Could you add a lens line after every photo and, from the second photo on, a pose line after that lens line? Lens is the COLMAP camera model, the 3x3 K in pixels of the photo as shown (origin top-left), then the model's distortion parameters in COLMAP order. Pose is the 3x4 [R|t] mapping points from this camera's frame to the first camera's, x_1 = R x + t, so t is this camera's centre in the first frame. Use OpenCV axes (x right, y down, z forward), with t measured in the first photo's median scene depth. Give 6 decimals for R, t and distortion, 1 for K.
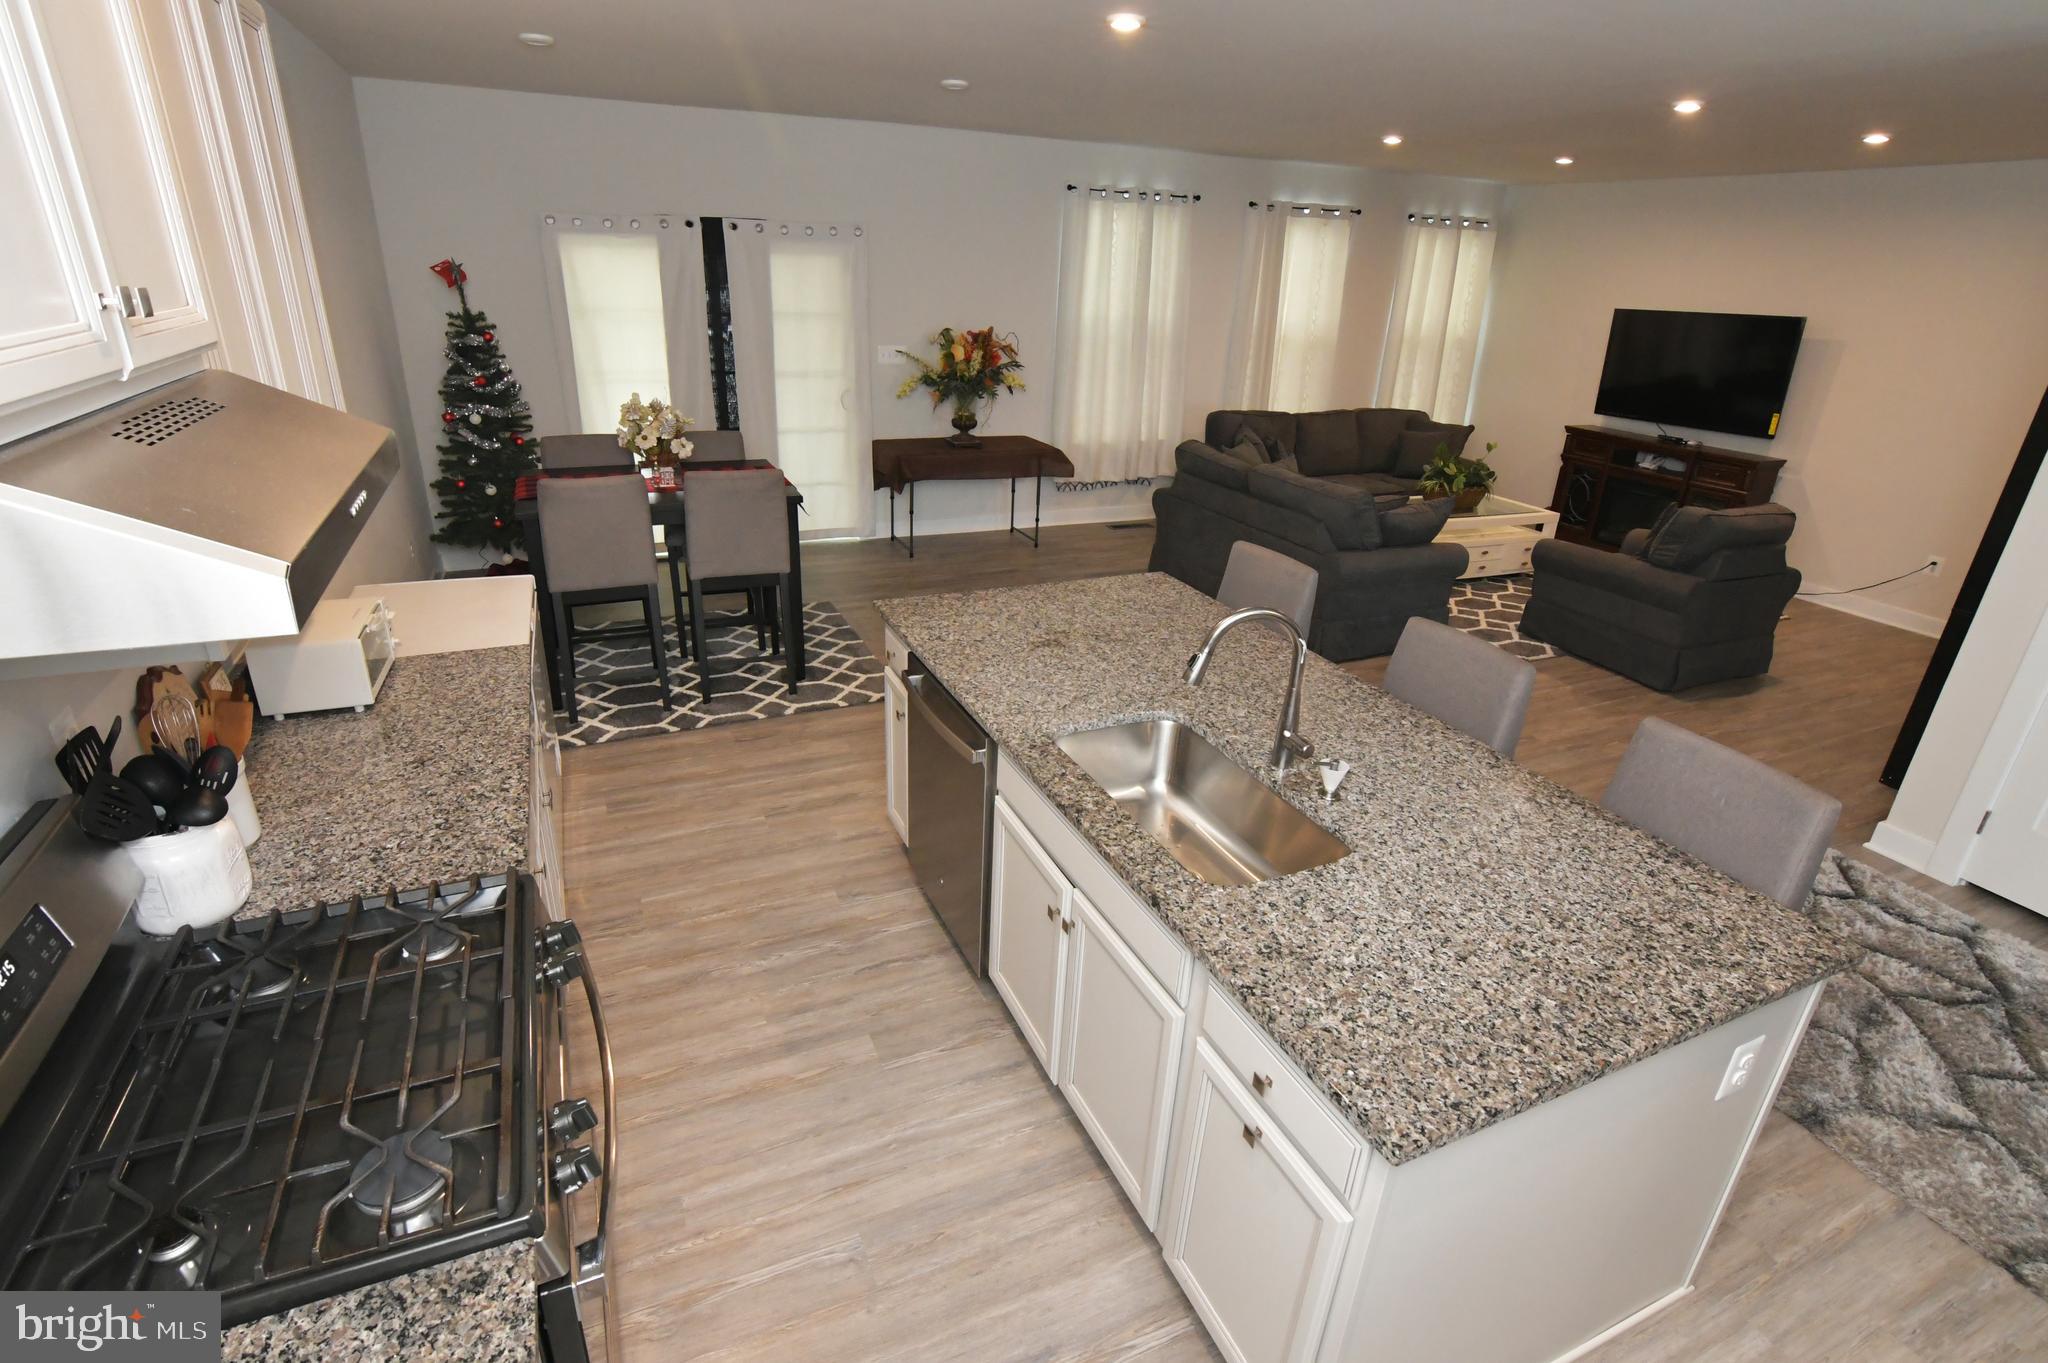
lens RADIAL K [[989.5, 0, 1023.3], [0, 989.5, 648.7], [0, 0, 1]] dist [-0.003782, 0.000034]
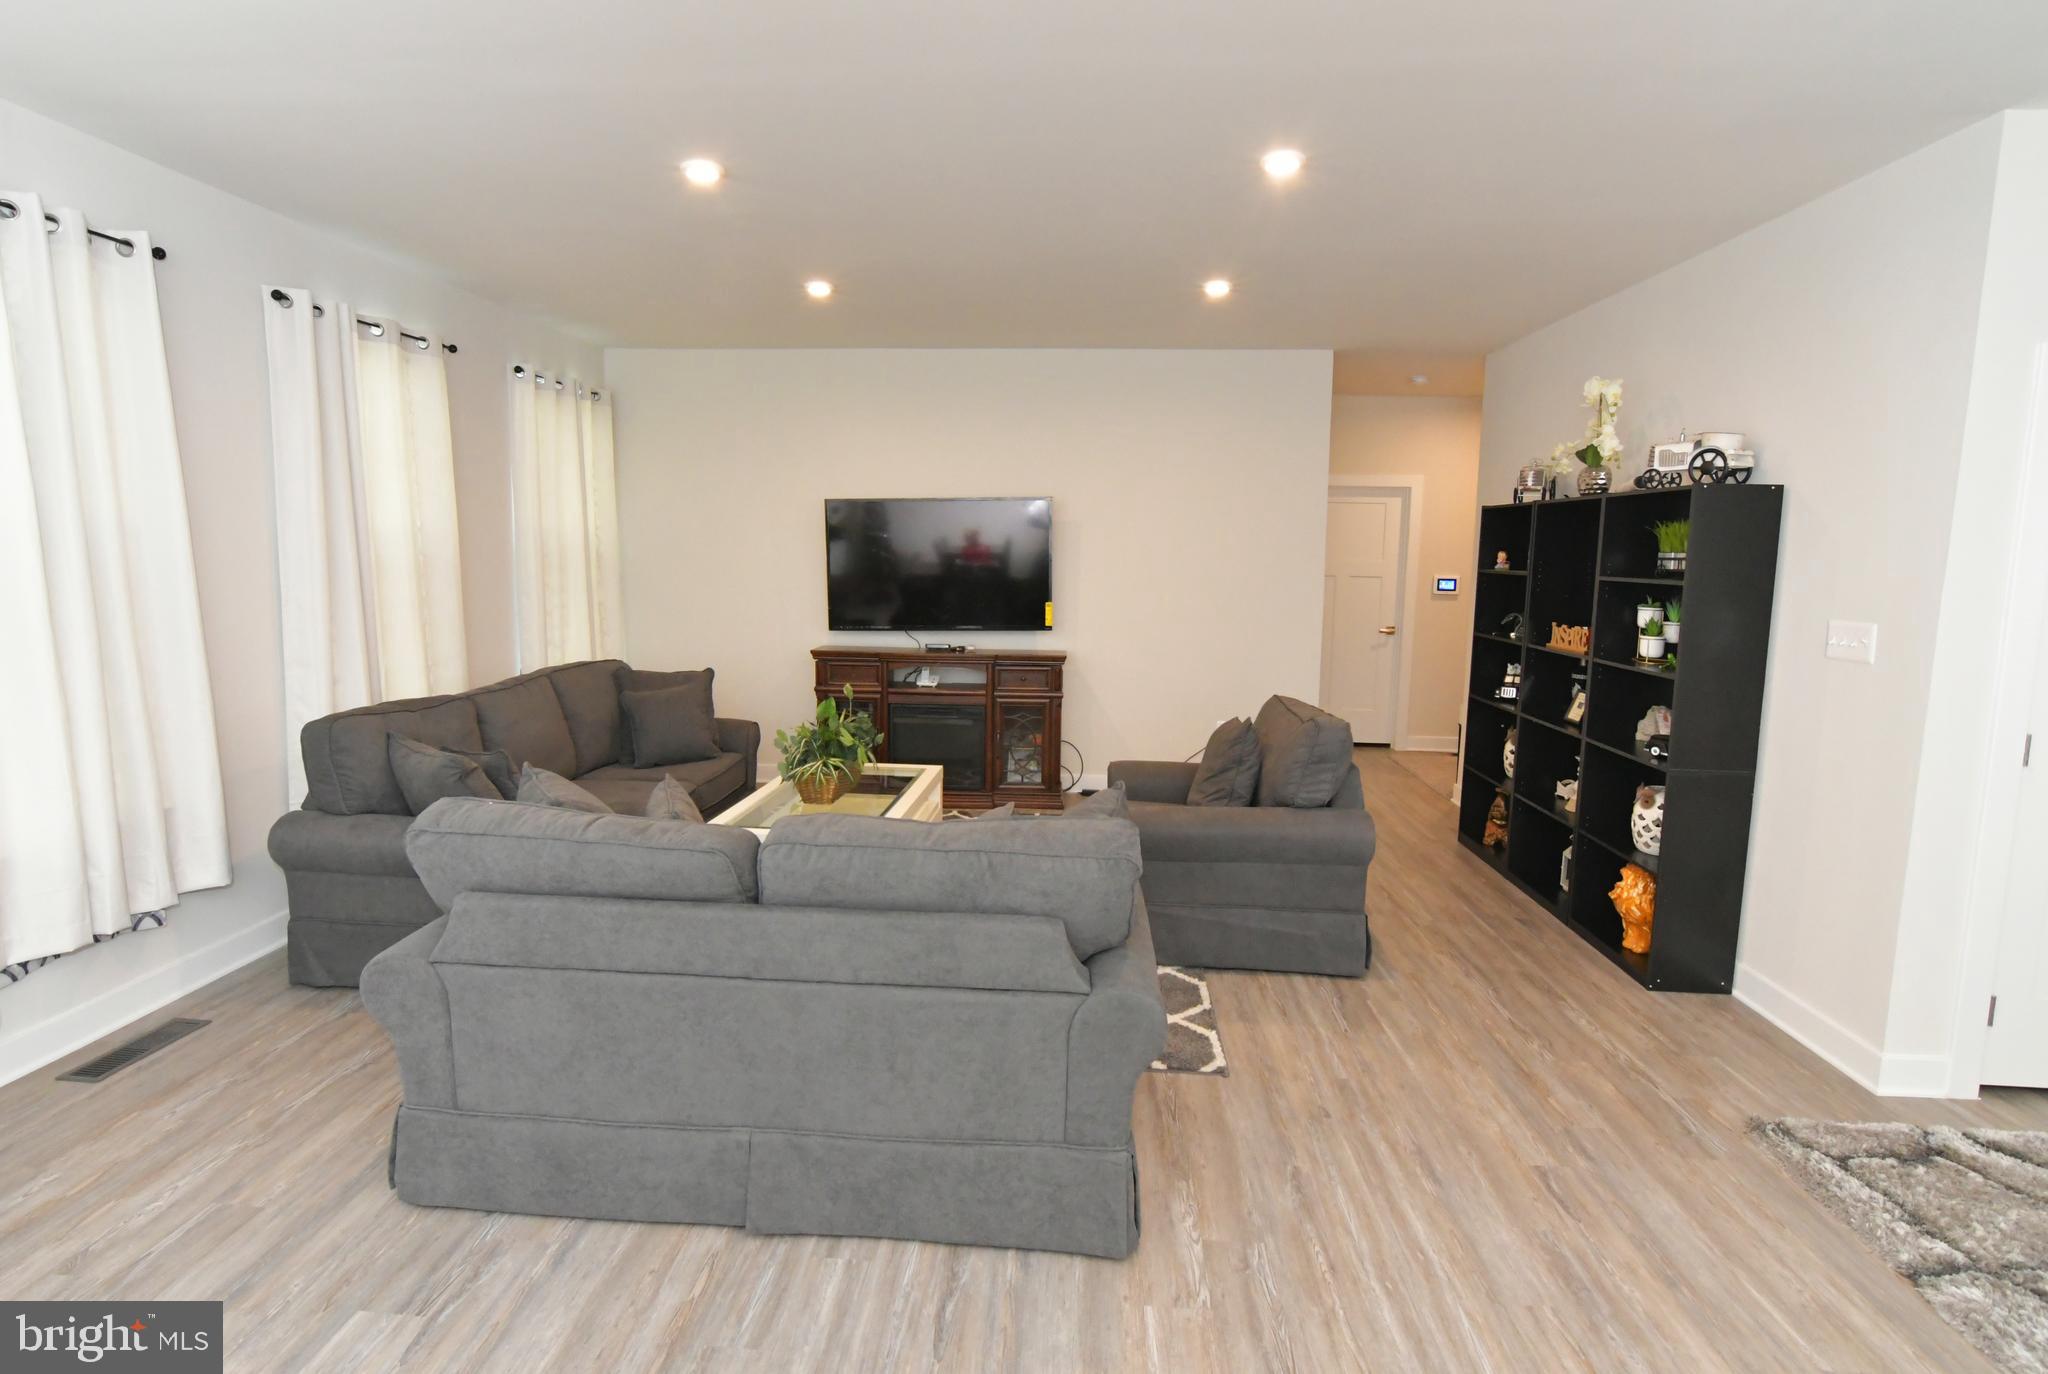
lens RADIAL K [[1016.1, 0, 1024.0], [0, 1016.1, 687.0], [0, 0, 1]] dist [-0.021278, -0.000171]
pose [[0.485034, -0.160556, 0.859630, -0.035054], [0.327135, 0.944943, -0.008091, -0.147863], [-0.811002, 0.285140, 0.510853, 0.510640]]
